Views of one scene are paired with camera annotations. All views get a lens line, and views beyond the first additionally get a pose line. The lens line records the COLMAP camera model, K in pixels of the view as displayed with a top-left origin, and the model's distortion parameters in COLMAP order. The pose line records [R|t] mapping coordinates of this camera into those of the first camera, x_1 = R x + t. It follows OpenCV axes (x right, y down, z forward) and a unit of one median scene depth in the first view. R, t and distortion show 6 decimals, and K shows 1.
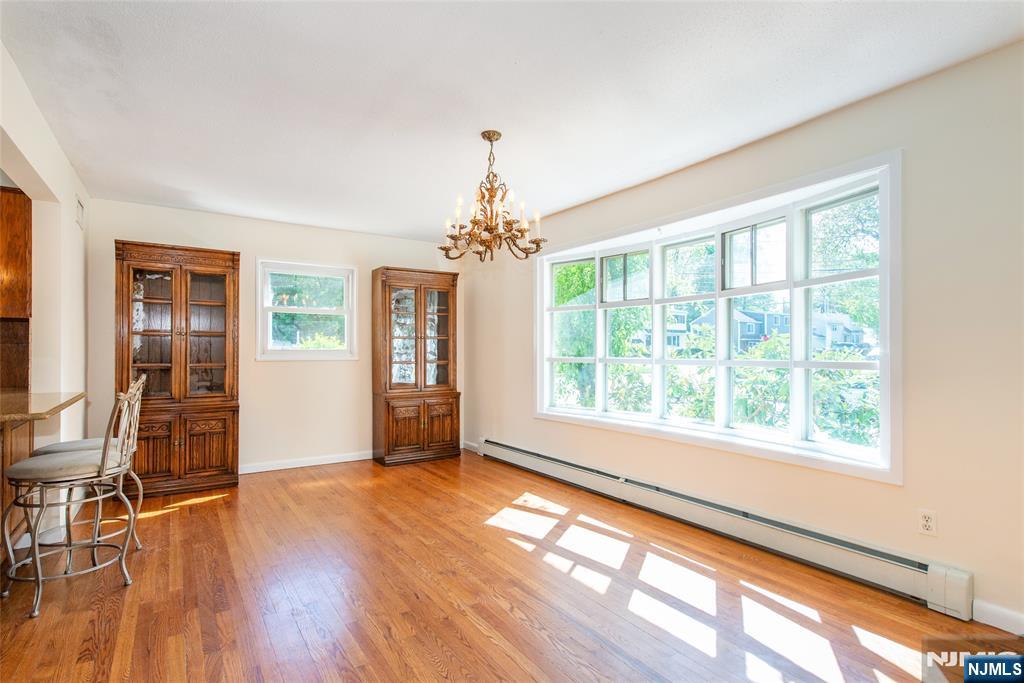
lens RADIAL K [[513.6, 0, 509.0], [0, 513.6, 347.5], [0, 0, 1]] dist [0.001794, 0.000028]
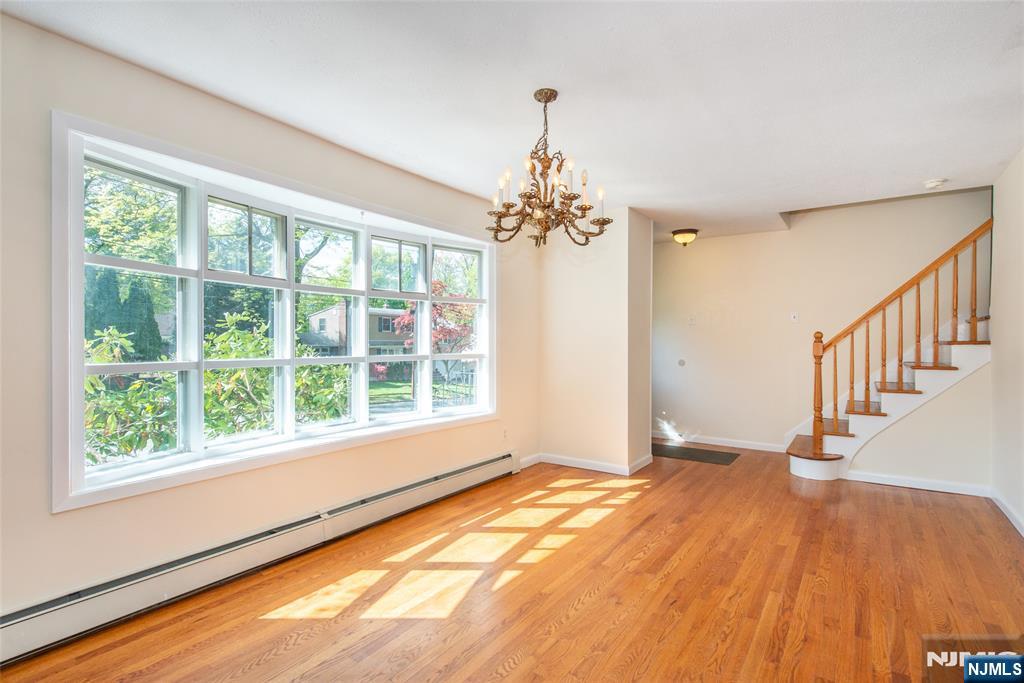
lens RADIAL K [[517.3, 0, 512.0], [0, 517.3, 341.5], [0, 0, 1]] dist [0.000879, -0.000137]
pose [[-0.379672, -0.009036, 0.925077, -0.801106], [-0.006804, 0.999953, 0.006975, -0.017147], [-0.925096, -0.003646, -0.379715, 1.367851]]
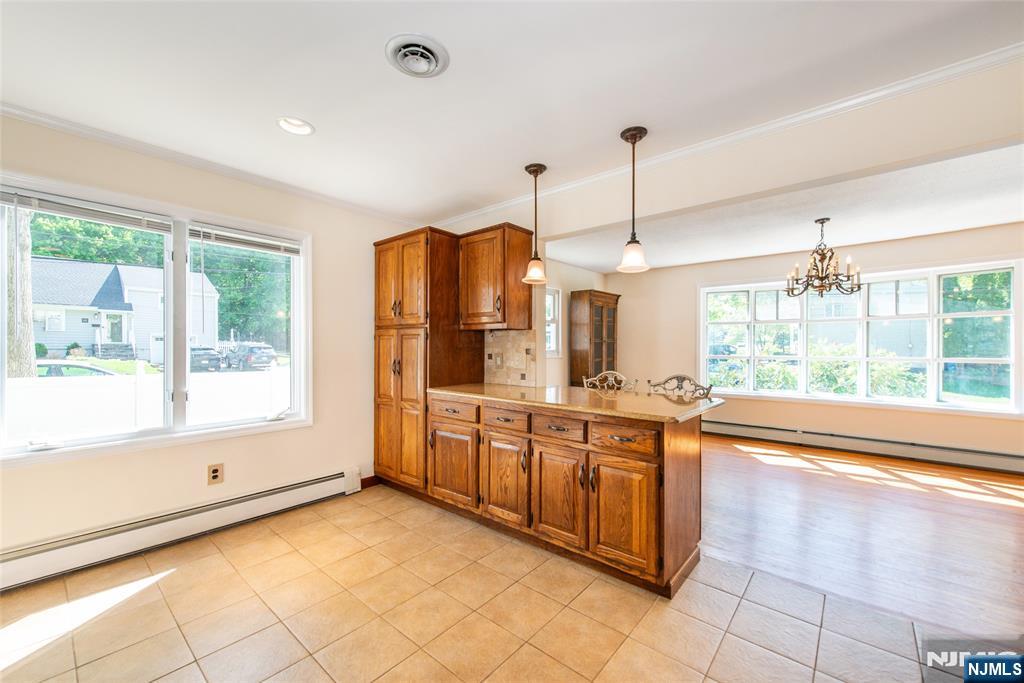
lens RADIAL K [[404.9, 0, 512.0], [0, 404.9, 341.5], [0, 0, 1]] dist [-0.001983, -0.000272]
pose [[0.960061, 0.000799, 0.279789, -1.313101], [0.000517, 0.999989, -0.004631, -0.025353], [-0.279789, 0.004591, 0.960050, 0.051278]]
